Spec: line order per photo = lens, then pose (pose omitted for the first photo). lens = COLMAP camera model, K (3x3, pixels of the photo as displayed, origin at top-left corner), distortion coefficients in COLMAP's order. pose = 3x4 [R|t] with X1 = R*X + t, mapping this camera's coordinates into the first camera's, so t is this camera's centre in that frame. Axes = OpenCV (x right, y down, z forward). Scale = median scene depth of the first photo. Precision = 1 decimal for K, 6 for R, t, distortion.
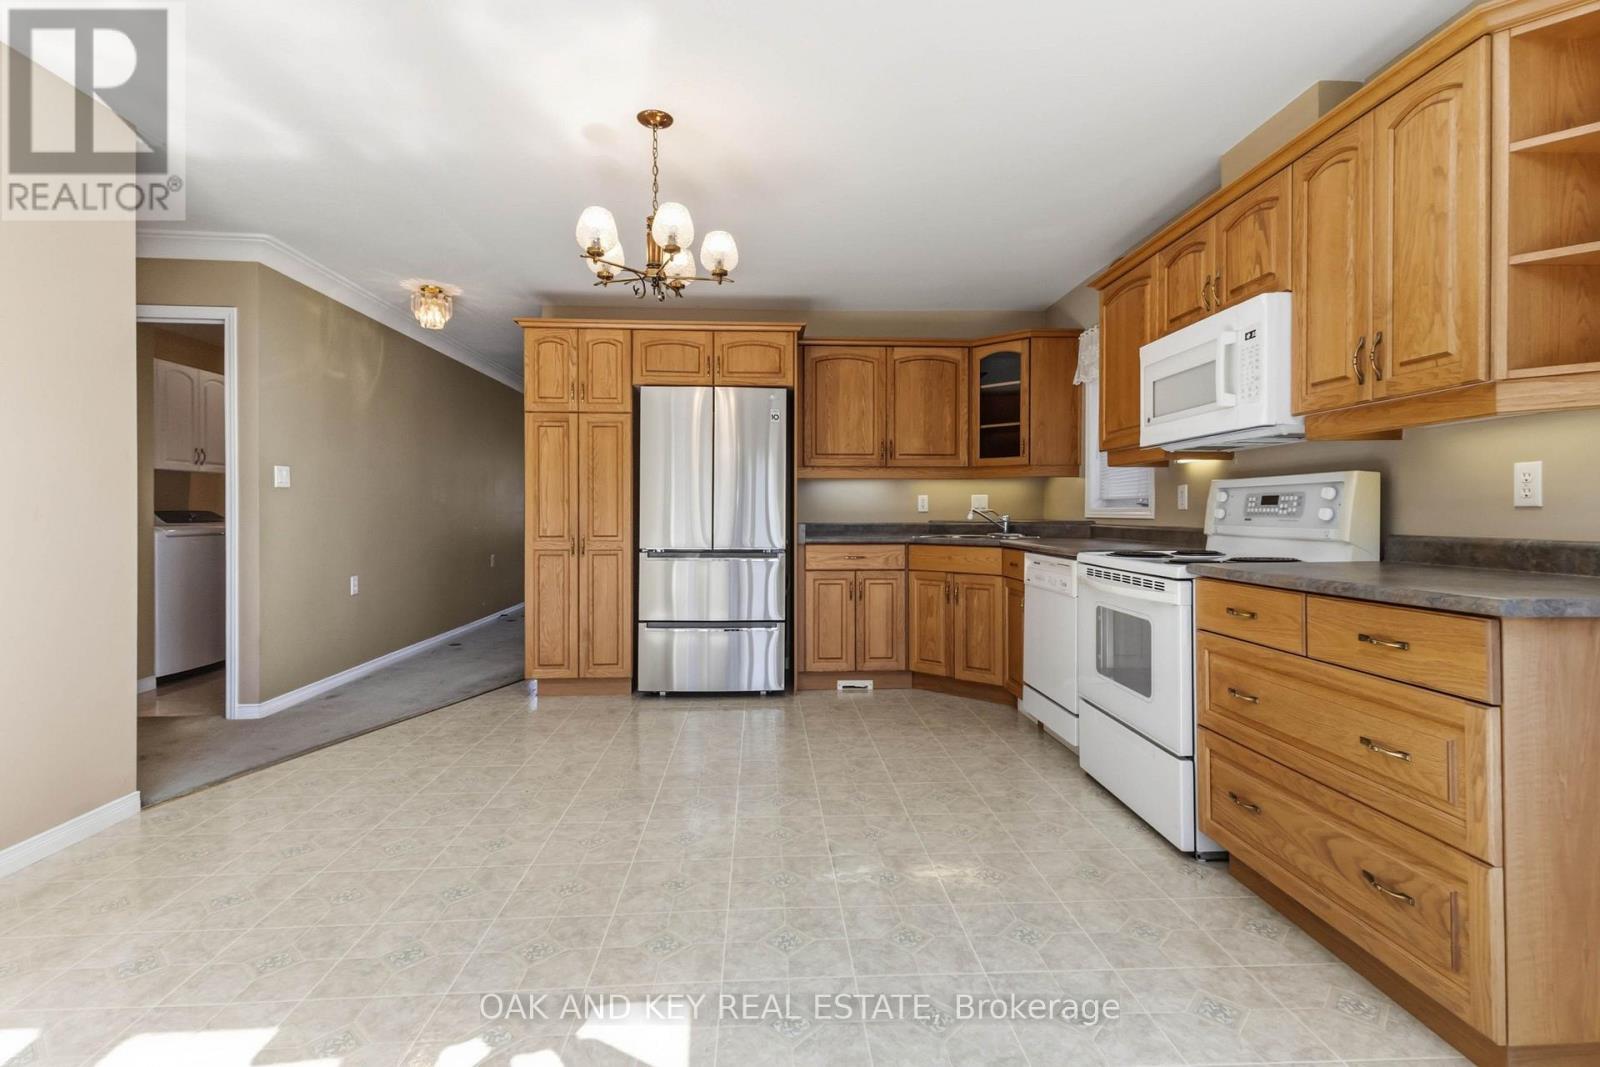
lens RADIAL K [[749.7, 0, 802.0], [0, 749.7, 516.2], [0, 0, 1]] dist [0.019529, -0.000153]
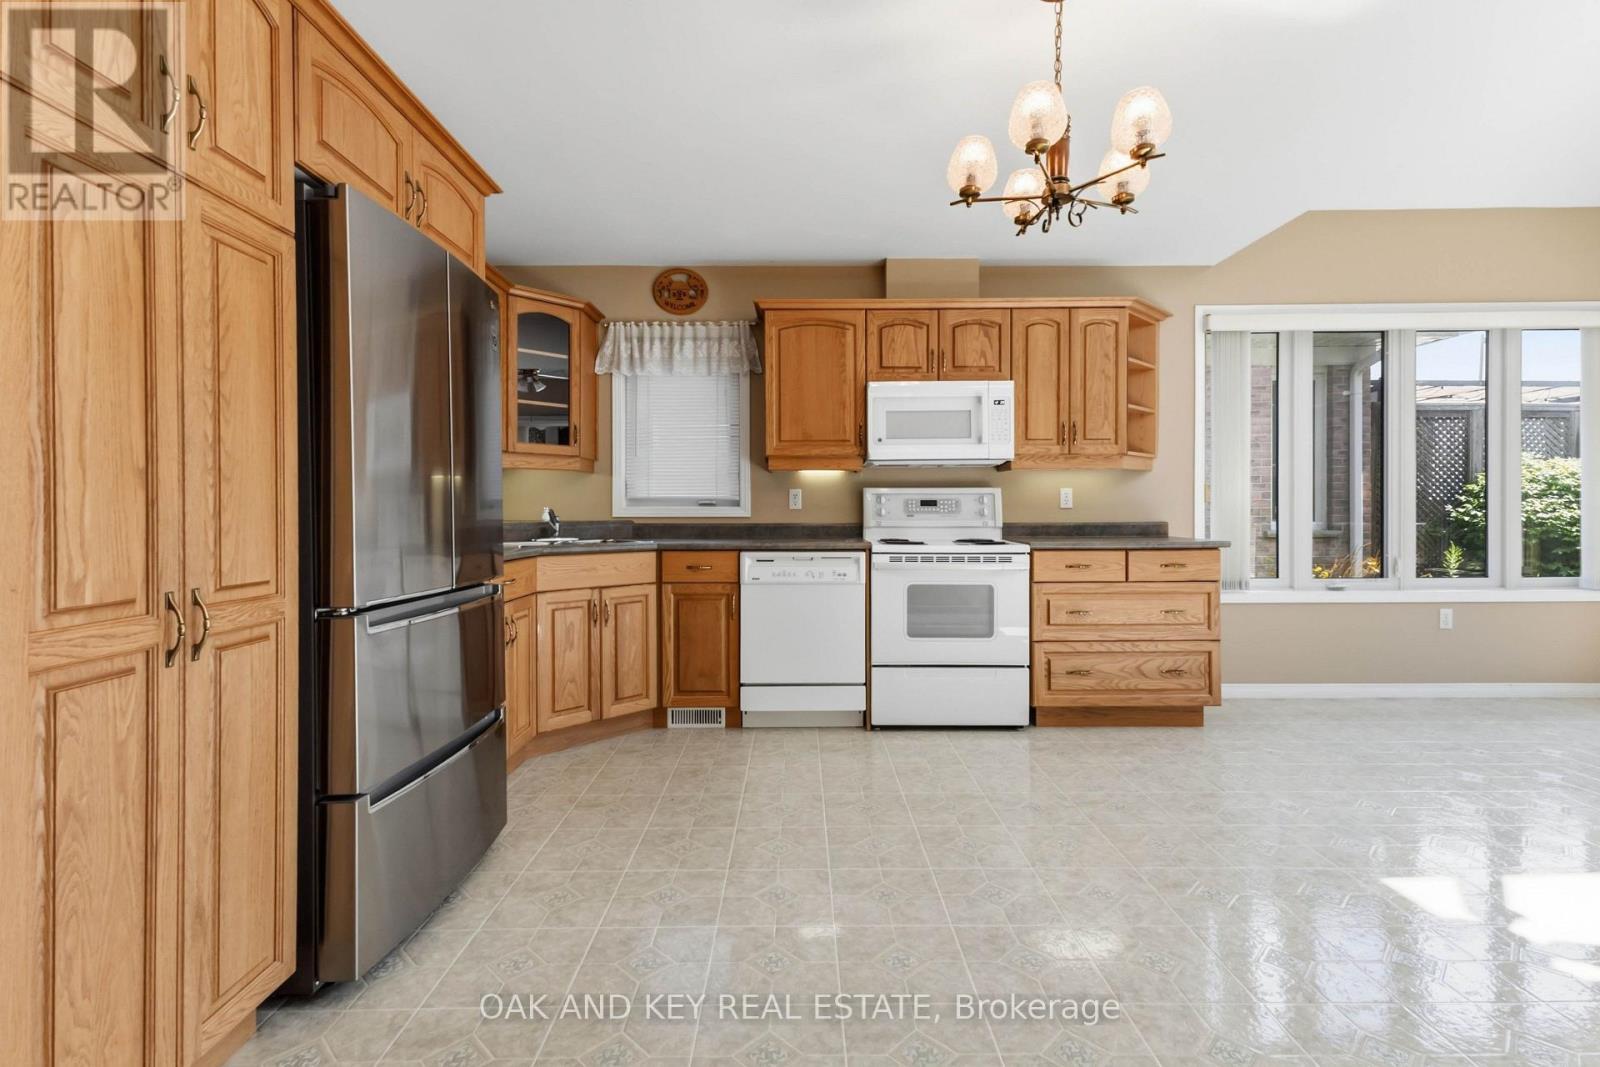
lens RADIAL K [[749.7, 0, 802.0], [0, 749.7, 516.2], [0, 0, 1]] dist [0.019529, -0.000153]
pose [[0.052229, -0.007741, 0.998605, -0.648102], [0.007217, 0.999947, 0.007374, -0.005091], [-0.998609, 0.006822, 0.052282, 0.823416]]
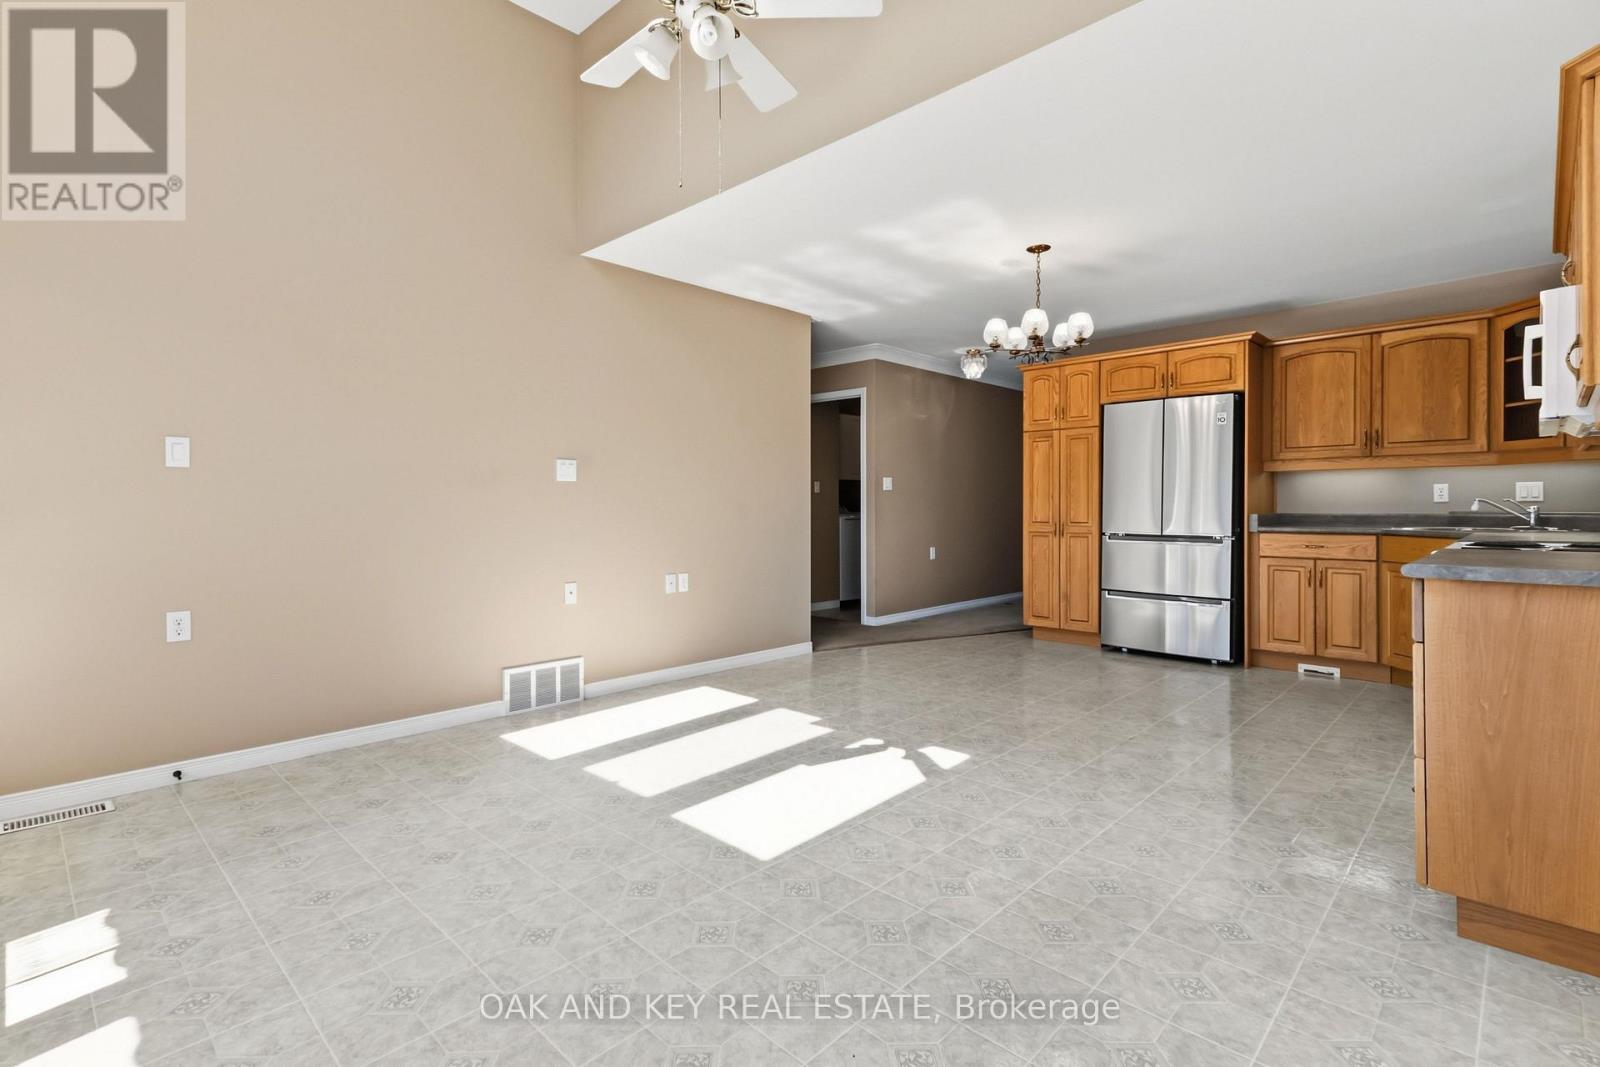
lens RADIAL K [[749.7, 0, 802.0], [0, 749.7, 516.2], [0, 0, 1]] dist [0.019529, -0.000153]
pose [[0.680132, 0.007291, -0.733054, 0.359910], [0.000999, 0.999940, 0.010872, 0.000722], [0.733089, -0.008127, 0.680084, -0.236399]]
